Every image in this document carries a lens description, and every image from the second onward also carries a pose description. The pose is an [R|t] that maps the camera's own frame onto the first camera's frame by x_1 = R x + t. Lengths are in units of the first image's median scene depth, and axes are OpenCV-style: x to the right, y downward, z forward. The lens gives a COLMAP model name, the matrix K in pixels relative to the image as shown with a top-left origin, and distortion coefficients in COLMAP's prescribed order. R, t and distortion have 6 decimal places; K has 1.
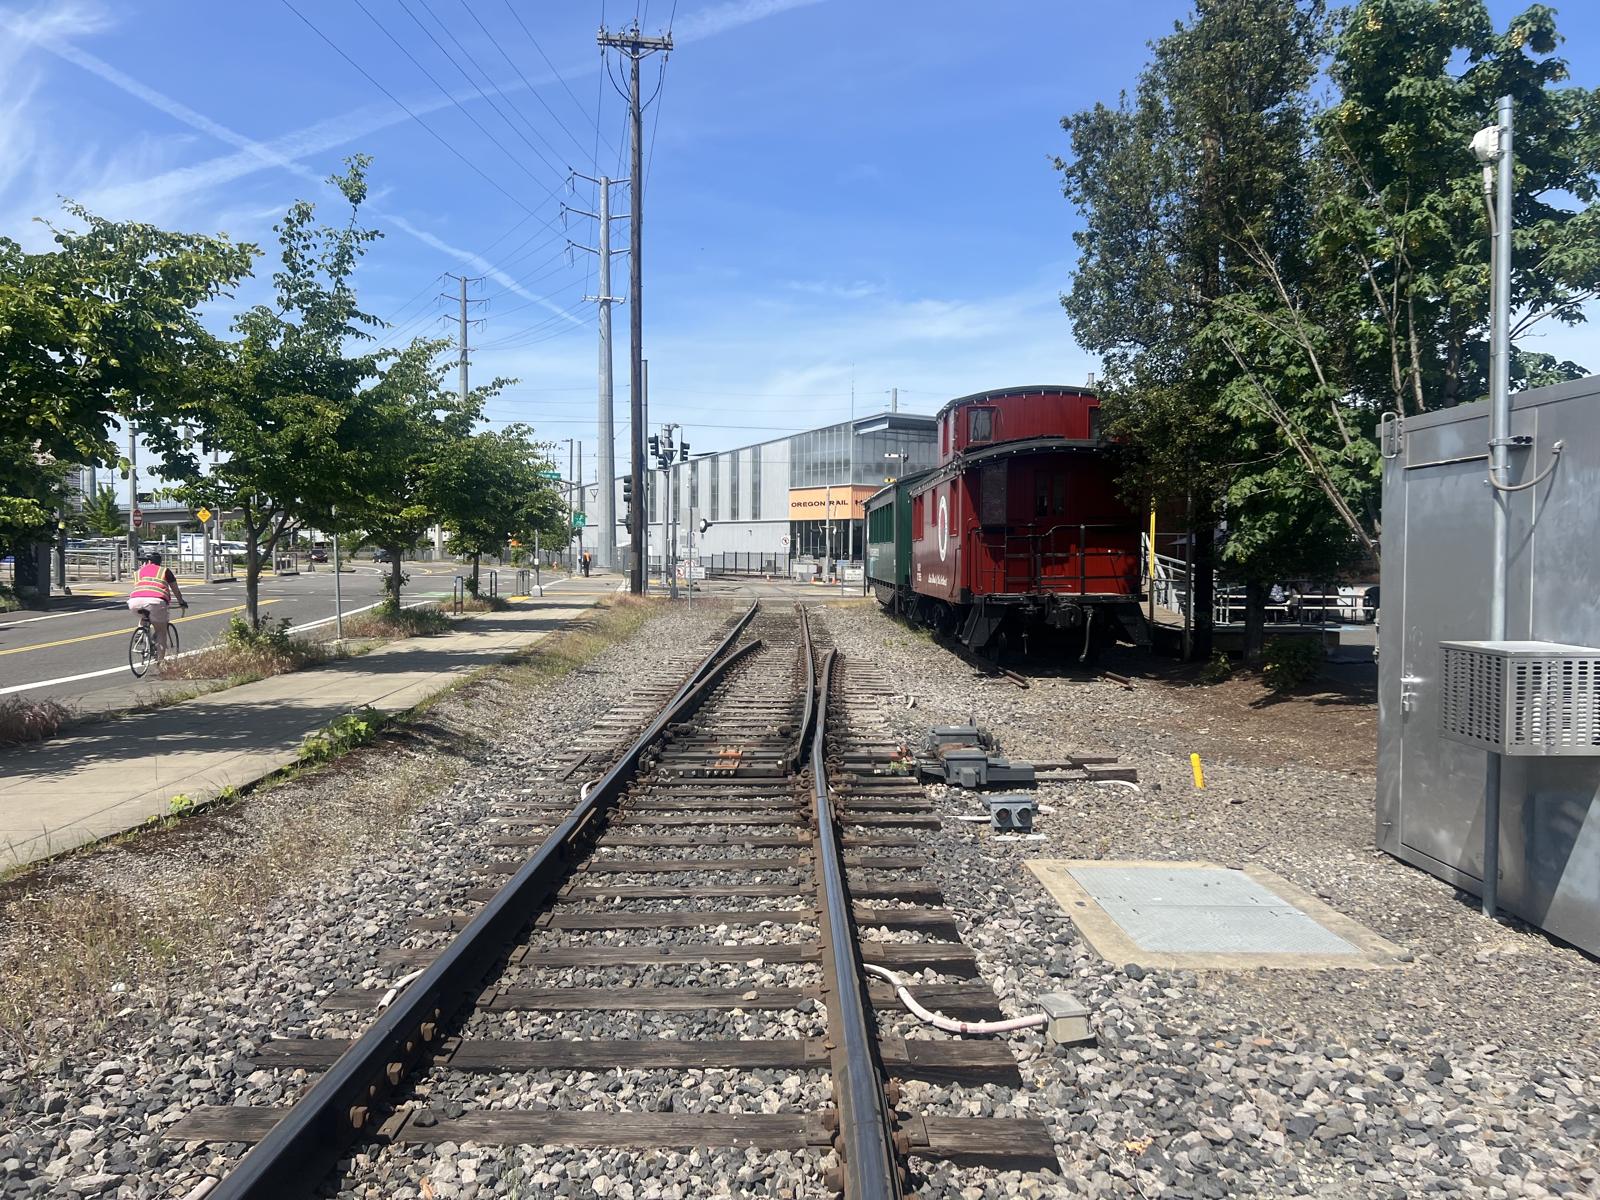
lens RADIAL K [[1204.2, 0, 803.7], [0, 1204.2, 592.6], [0, 0, 1]] dist [0.033392, -0.034199]
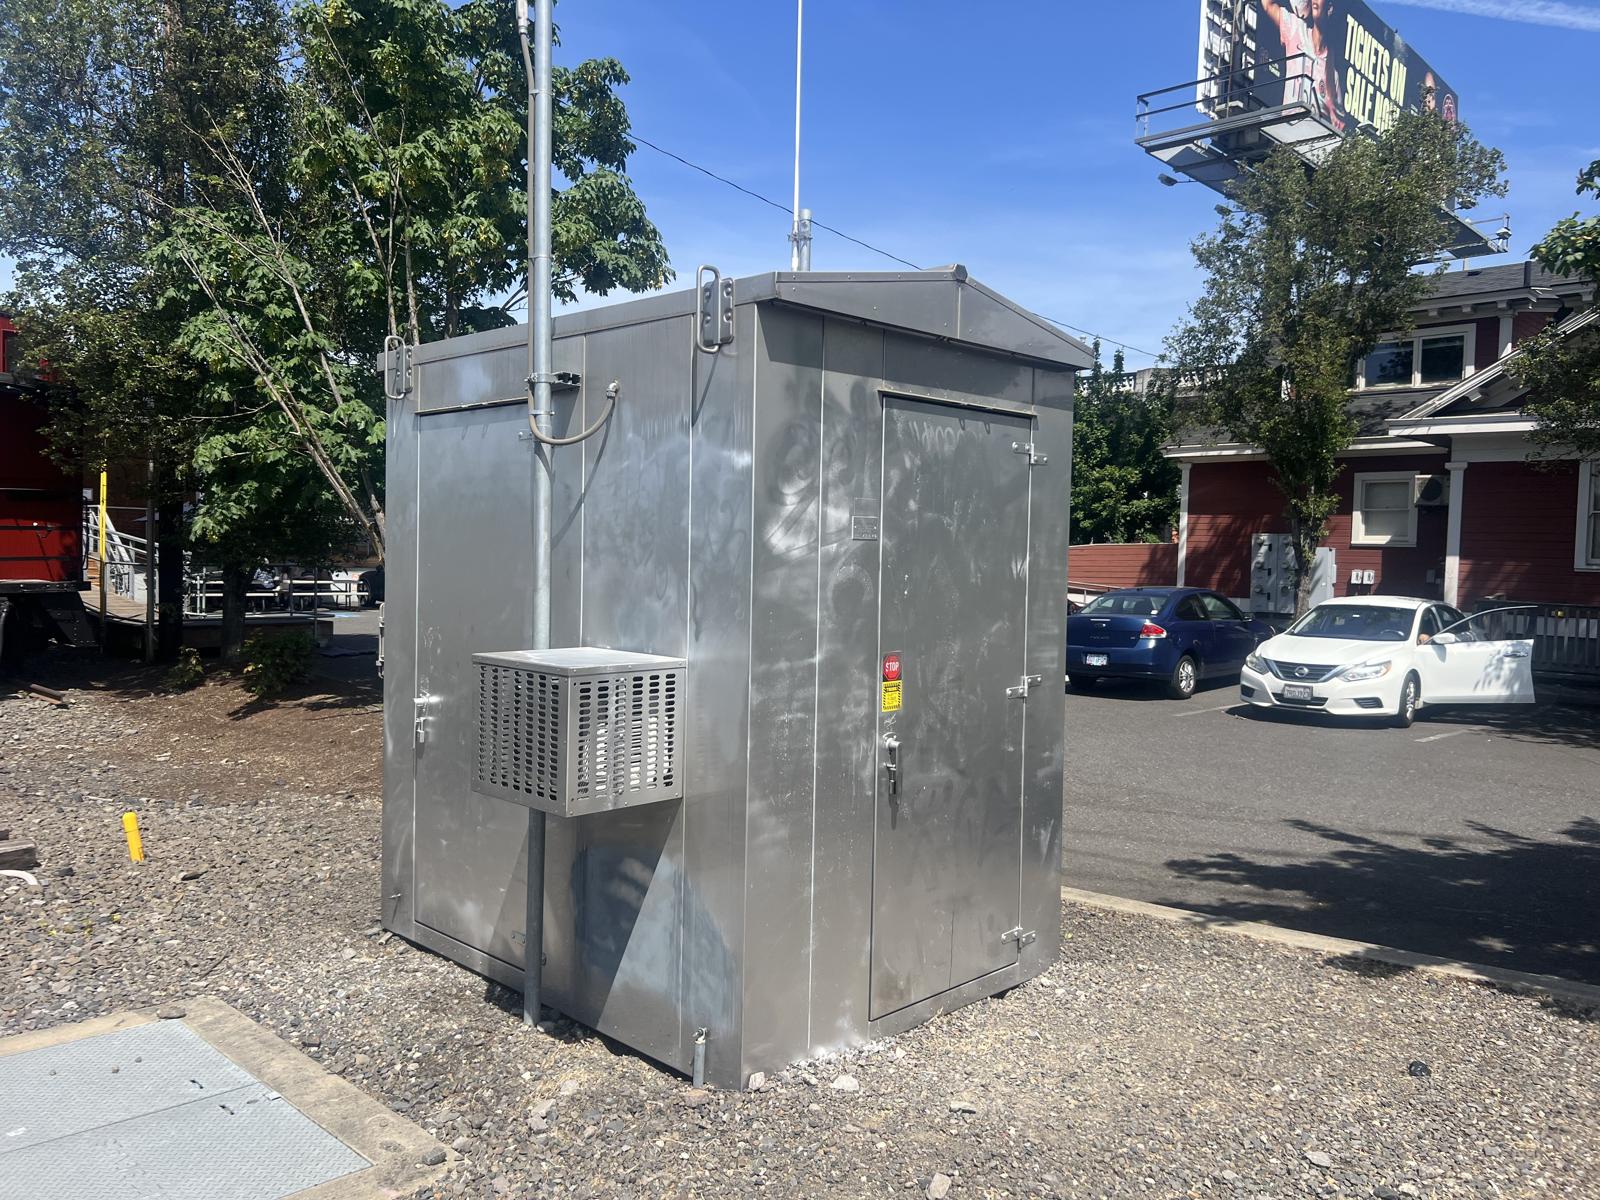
lens RADIAL K [[1204.2, 0, 803.7], [0, 1204.2, 592.6], [0, 0, 1]] dist [0.033392, -0.034199]
pose [[0.705644, -0.012481, 0.708456, 0.075581], [0.003058, 0.999889, 0.014569, -0.001891], [-0.708559, -0.008114, 0.705604, 0.169001]]
